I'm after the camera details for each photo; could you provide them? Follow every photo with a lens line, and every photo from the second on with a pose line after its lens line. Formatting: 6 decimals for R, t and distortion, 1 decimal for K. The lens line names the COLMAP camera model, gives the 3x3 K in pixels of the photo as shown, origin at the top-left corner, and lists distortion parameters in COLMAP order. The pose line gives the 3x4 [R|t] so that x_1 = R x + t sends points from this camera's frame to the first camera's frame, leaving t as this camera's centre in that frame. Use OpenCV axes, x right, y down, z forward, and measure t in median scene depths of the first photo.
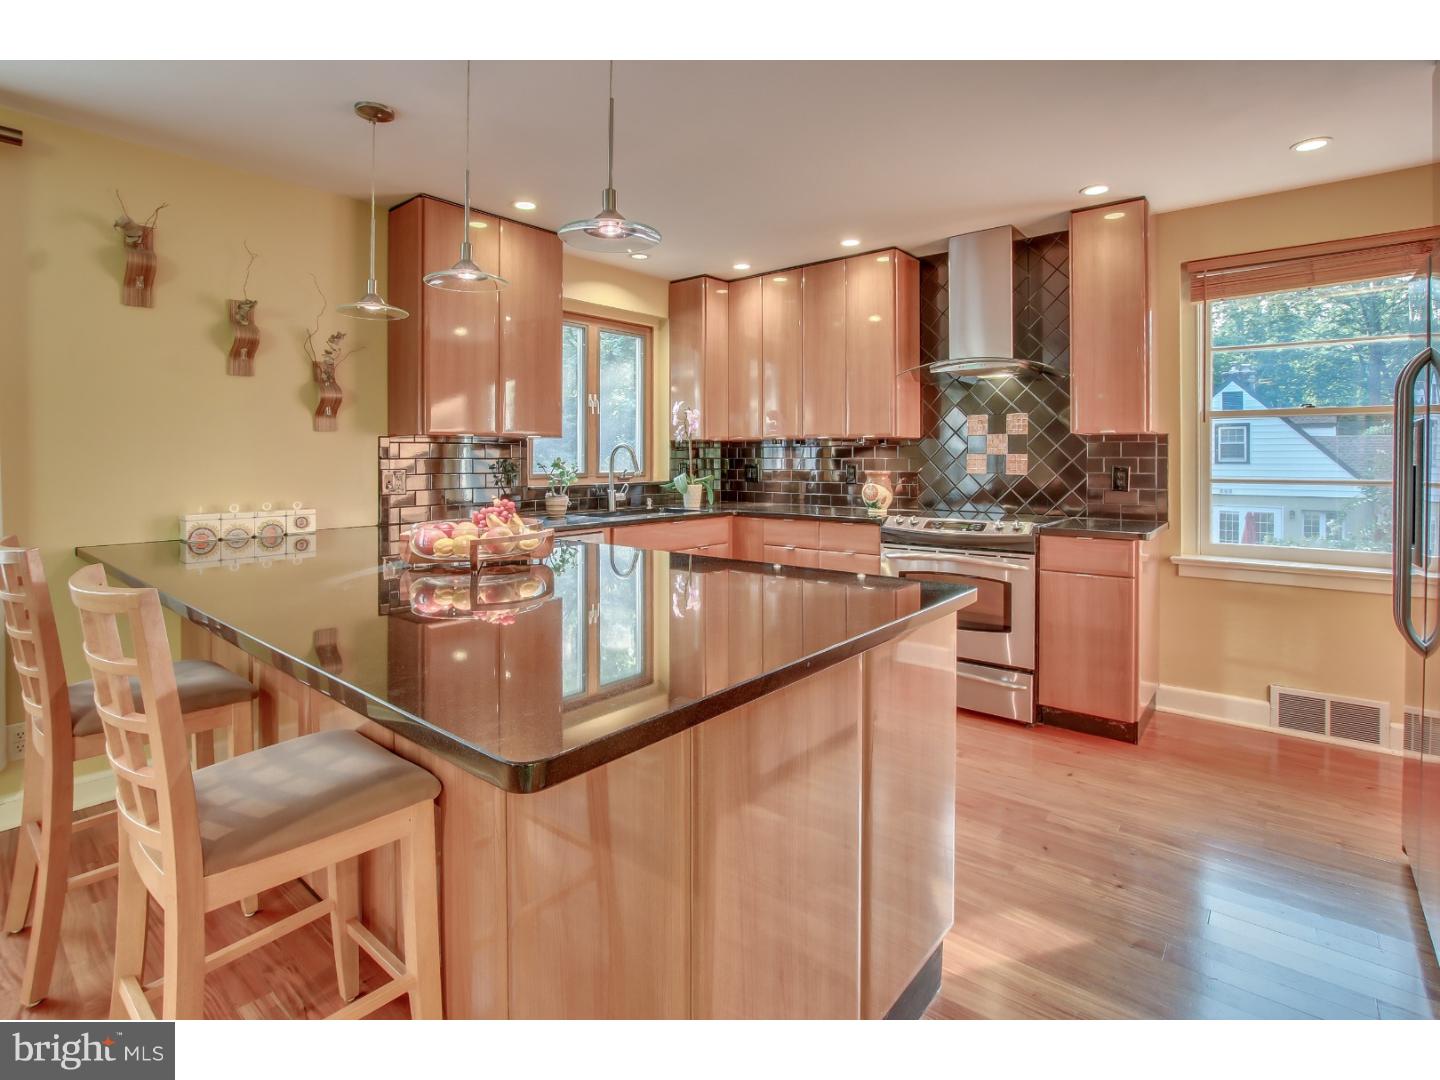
lens RADIAL K [[693.7, 0, 726.5], [0, 693.7, 531.7], [0, 0, 1]] dist [-0.030339, 0.000634]
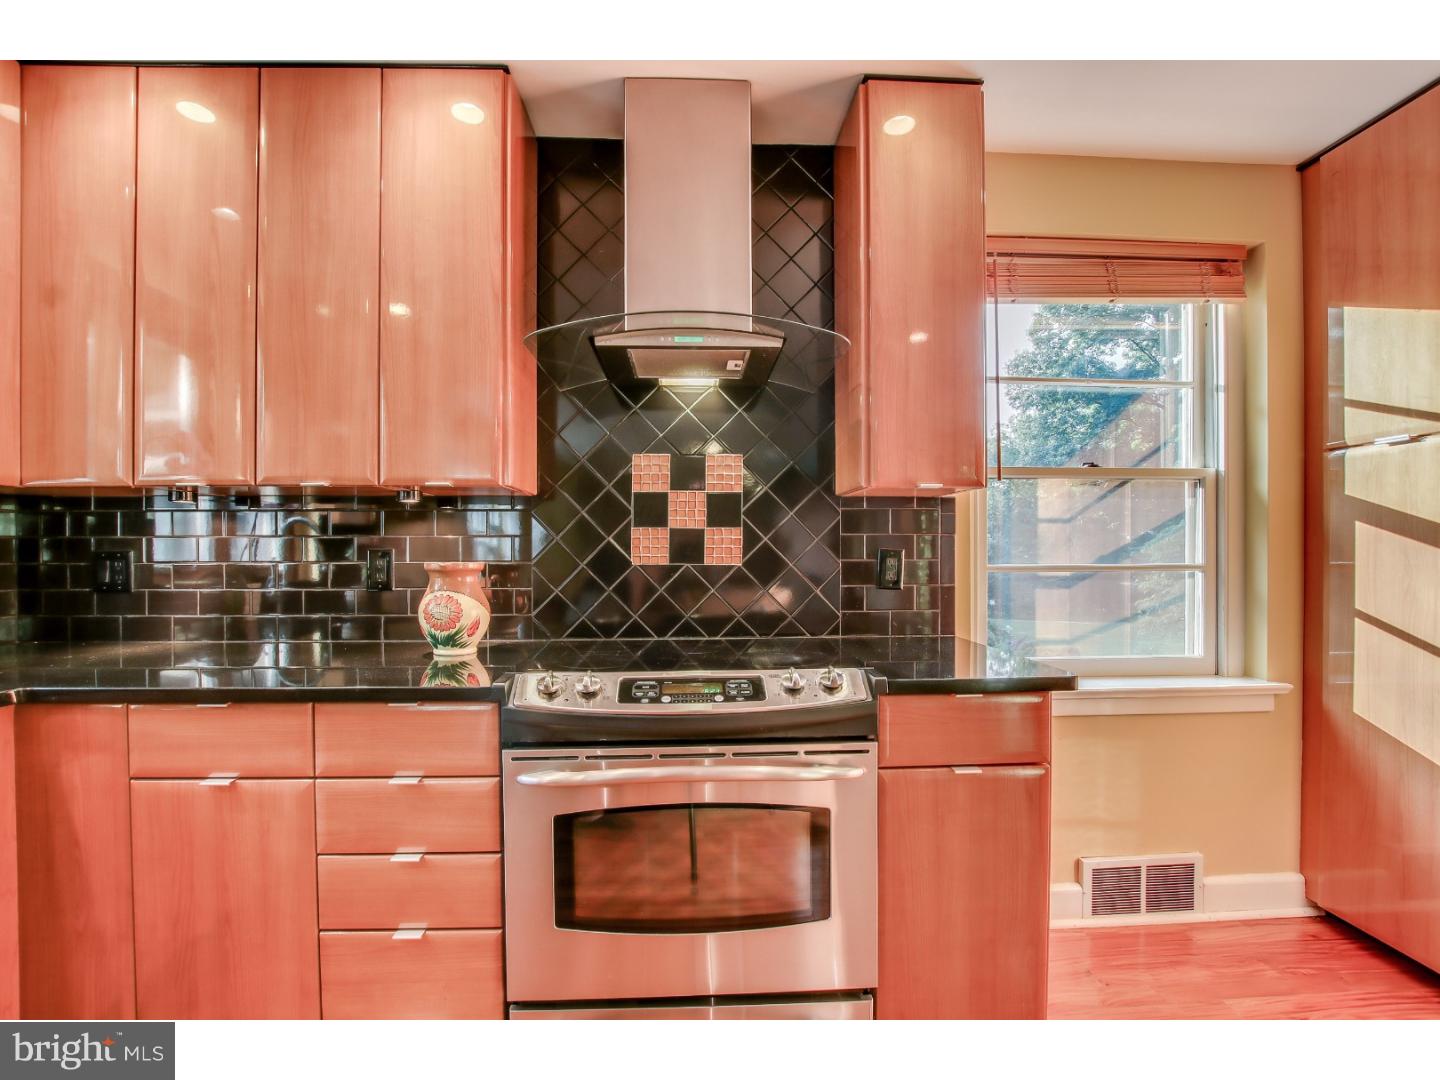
lens RADIAL K [[693.7, 0, 726.5], [0, 693.7, 531.7], [0, 0, 1]] dist [-0.030339, 0.000634]
pose [[0.748222, 0.009396, 0.663382, 0.056269], [0.071245, 0.992980, -0.094421, -0.057018], [-0.659612, 0.117910, 0.742300, 0.591215]]
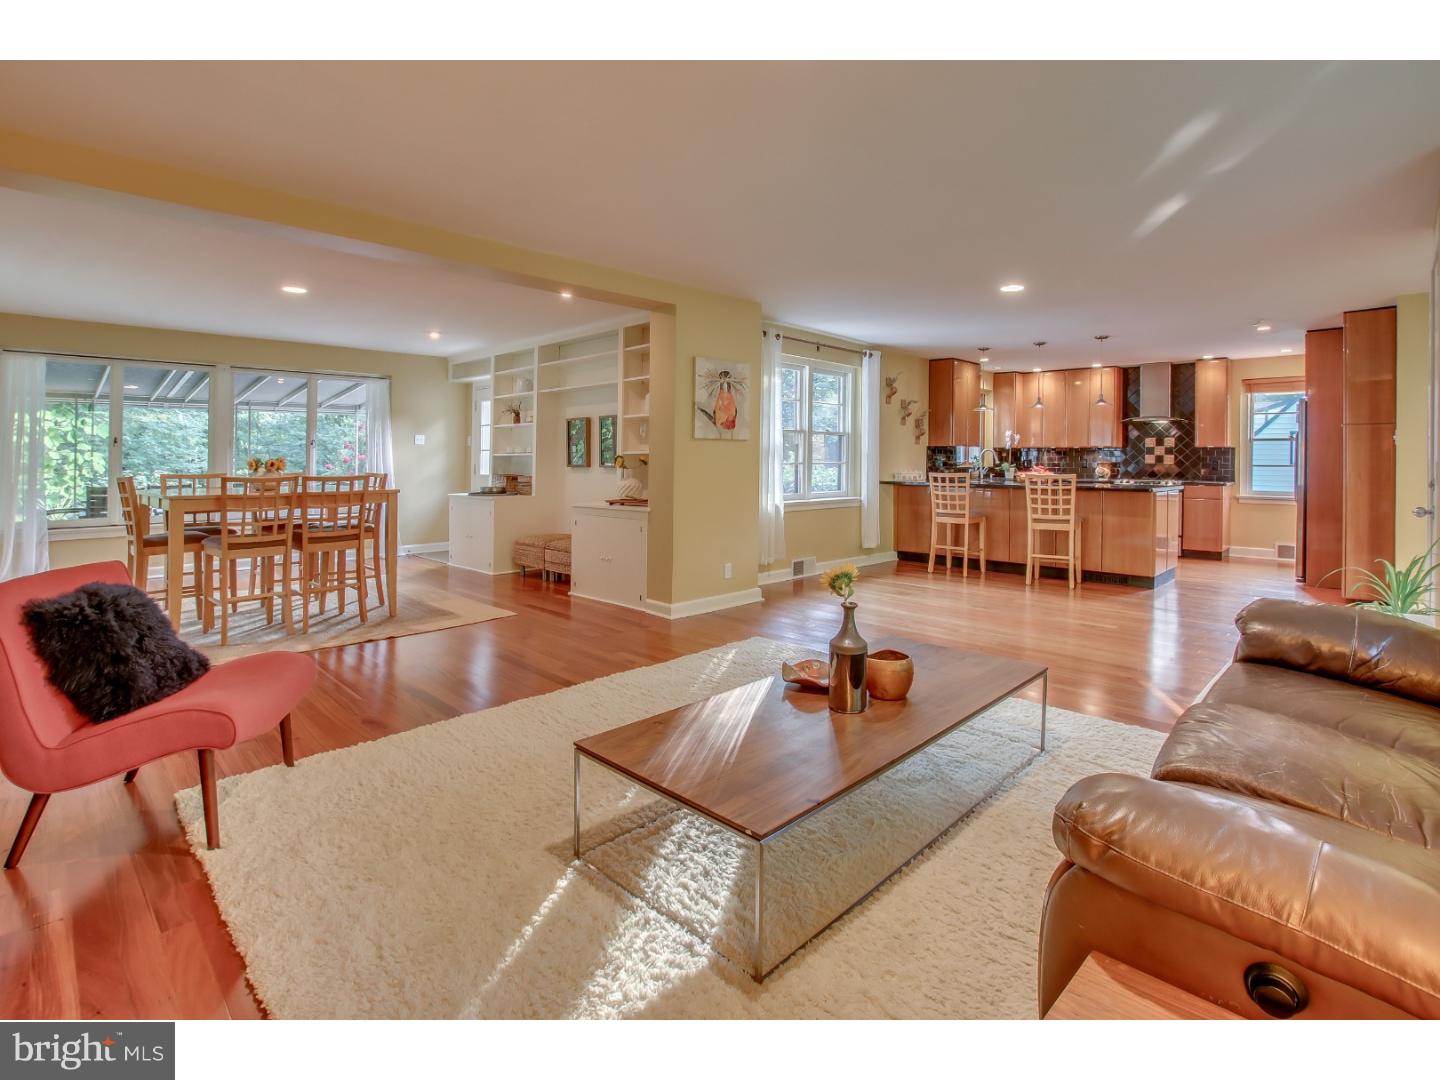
lens RADIAL K [[693.7, 0, 726.5], [0, 693.7, 531.7], [0, 0, 1]] dist [-0.030339, 0.000634]
pose [[0.996725, 0.013150, -0.079790, -0.903137], [-0.013271, 0.999911, -0.000986, 0.173750], [0.079770, 0.002042, 0.996811, -1.465446]]
